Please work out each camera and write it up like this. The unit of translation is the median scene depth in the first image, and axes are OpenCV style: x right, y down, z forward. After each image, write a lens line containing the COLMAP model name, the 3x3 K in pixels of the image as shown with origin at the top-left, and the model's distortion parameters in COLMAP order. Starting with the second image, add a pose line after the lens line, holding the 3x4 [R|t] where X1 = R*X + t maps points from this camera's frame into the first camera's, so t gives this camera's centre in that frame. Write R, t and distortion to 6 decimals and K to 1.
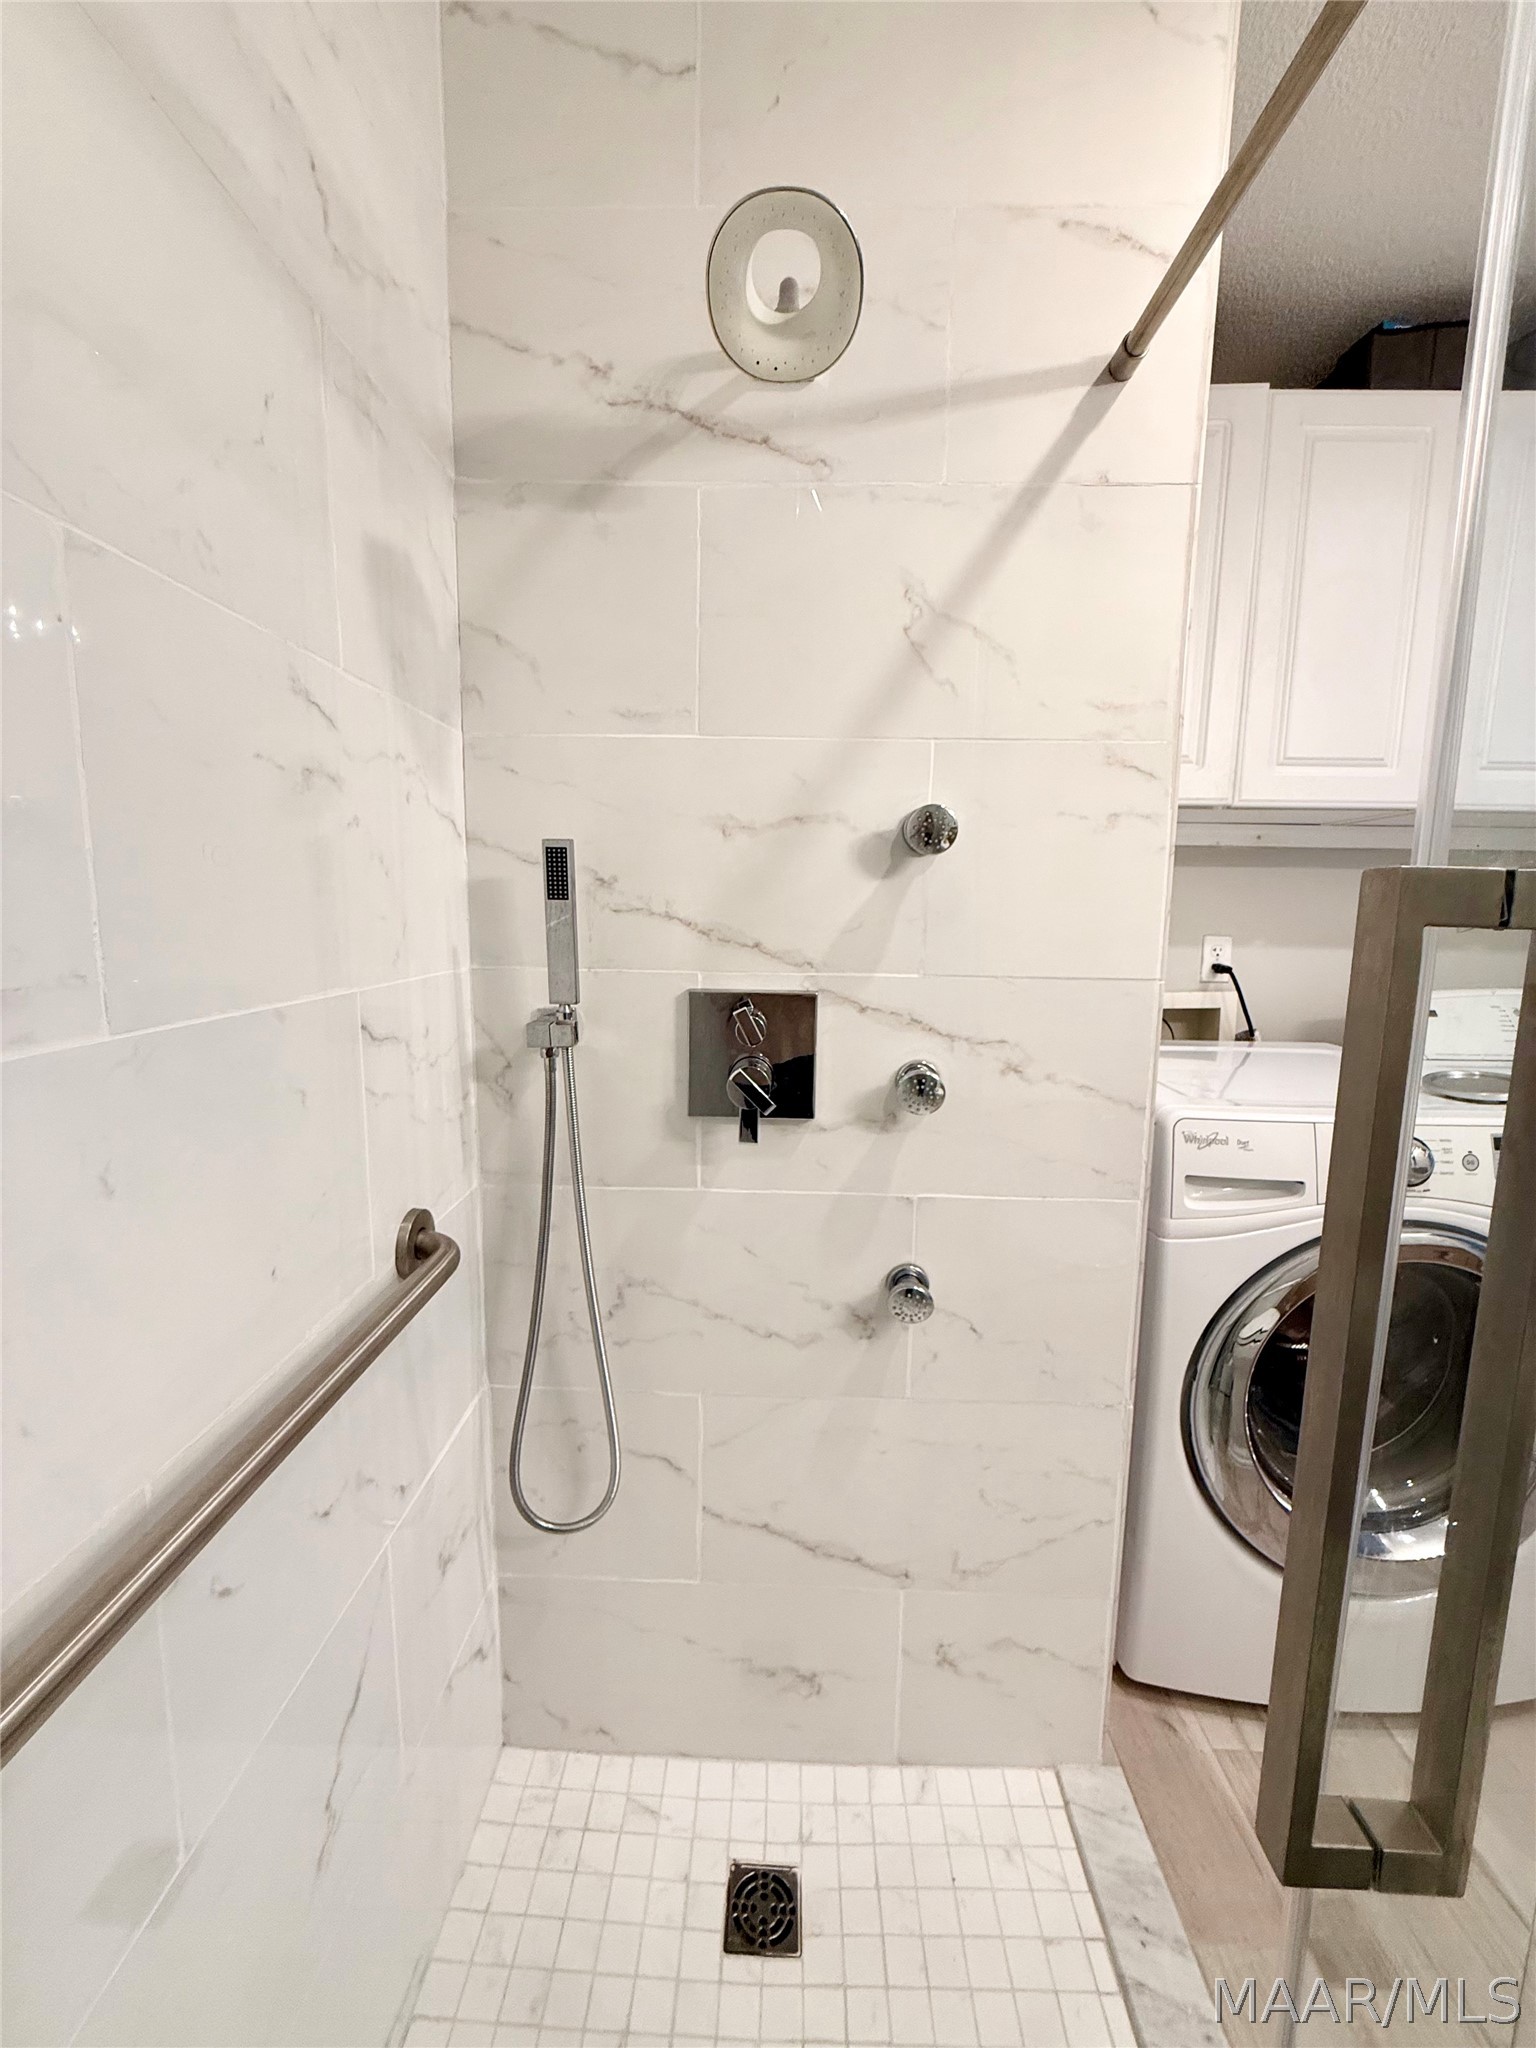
lens RADIAL K [[821.1, 0, 767.0], [0, 821.1, 1018.9], [0, 0, 1]] dist [0.001115, -0.000341]
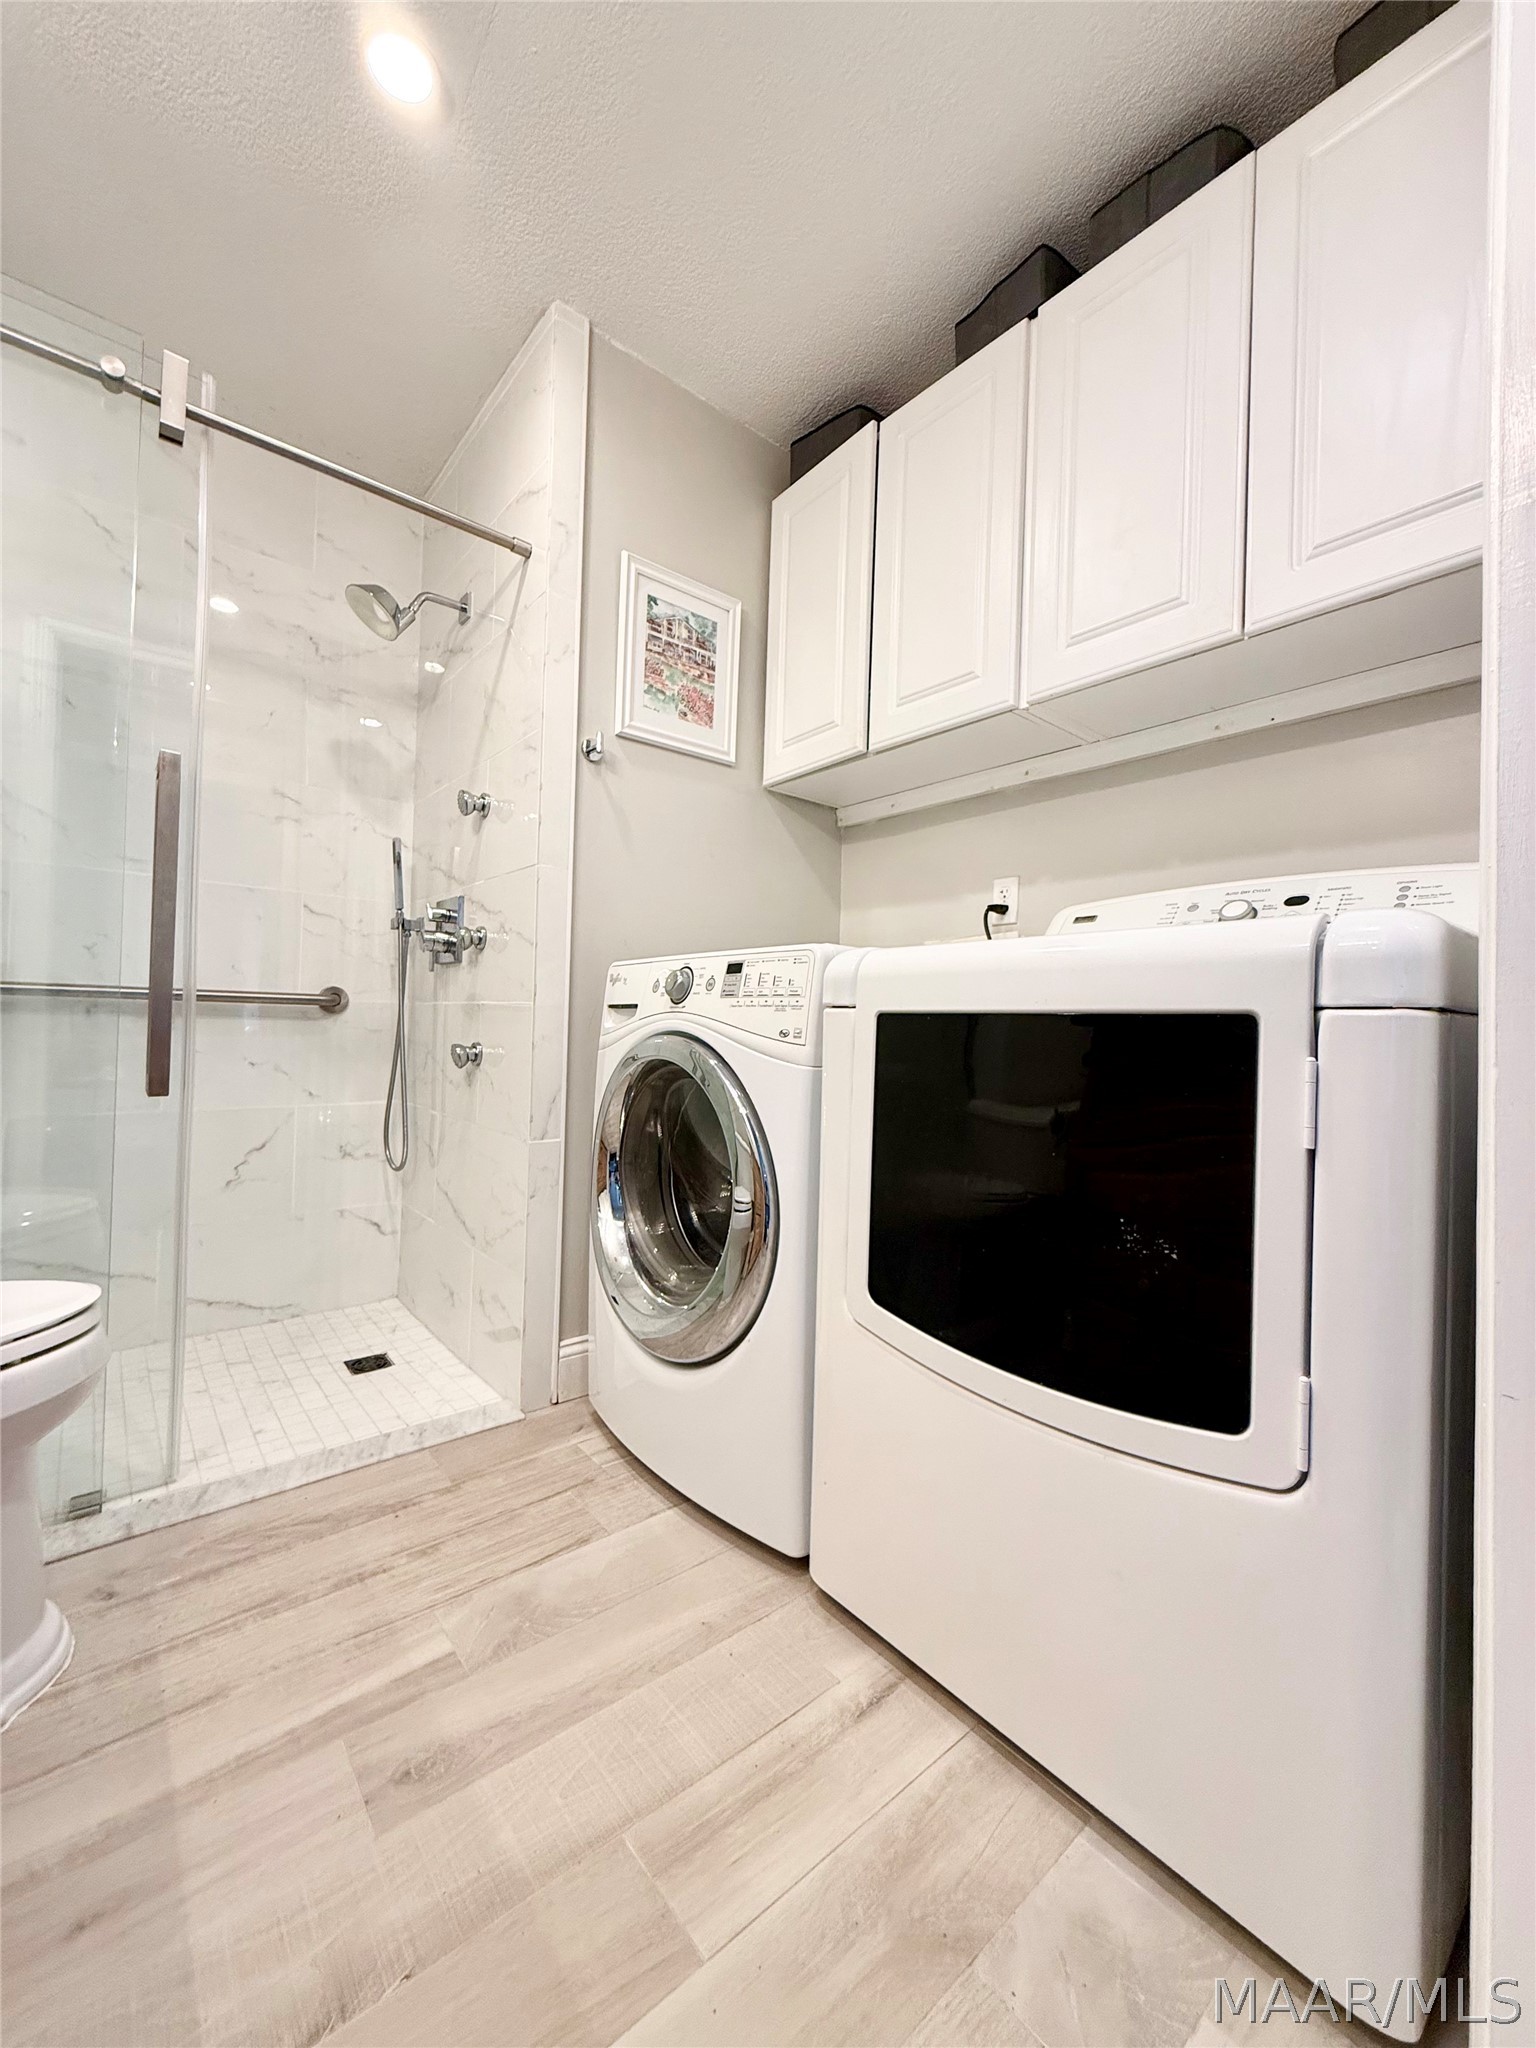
lens RADIAL K [[818.0, 0, 765.7], [0, 818.0, 1019.3], [0, 0, 1]] dist [0.000337, -0.000140]
pose [[0.656970, -0.003218, -0.753910, 1.867283], [-0.122546, 0.986236, -0.110998, 0.358771], [0.743891, 0.165311, 0.647533, 0.295708]]
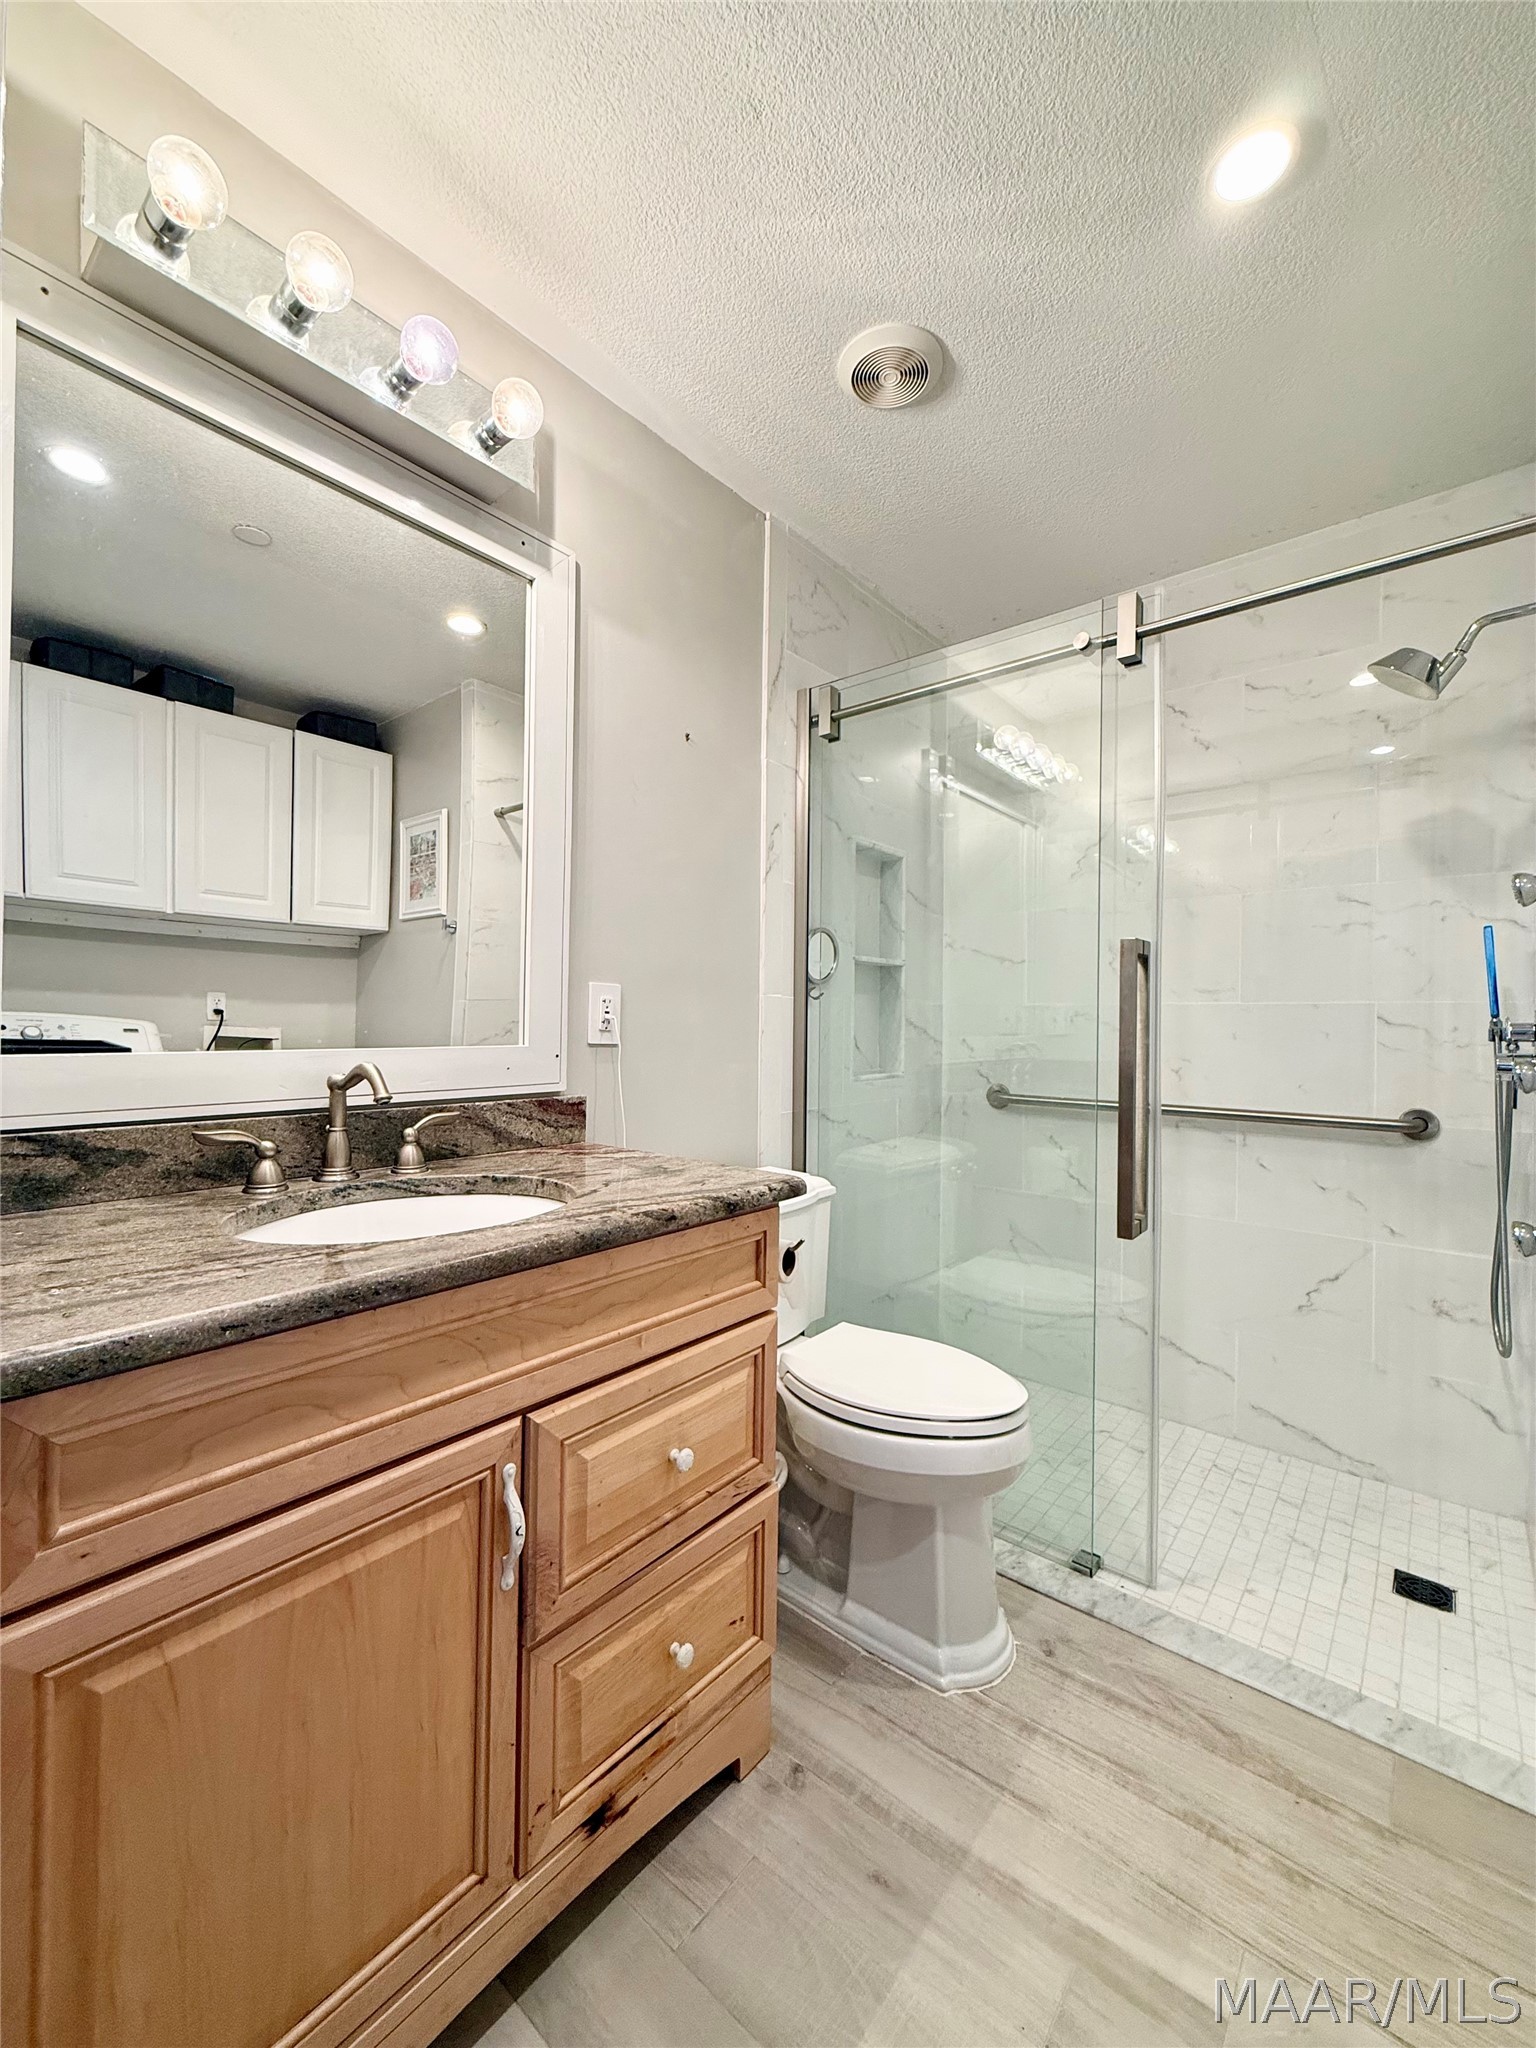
lens RADIAL K [[818.0, 0, 765.7], [0, 818.0, 1019.3], [0, 0, 1]] dist [0.000337, -0.000140]
pose [[-0.618251, -0.022955, -0.785646, 1.843558], [-0.128818, 0.989016, 0.072474, 0.053366], [0.775353, 0.146012, -0.614417, 0.758793]]
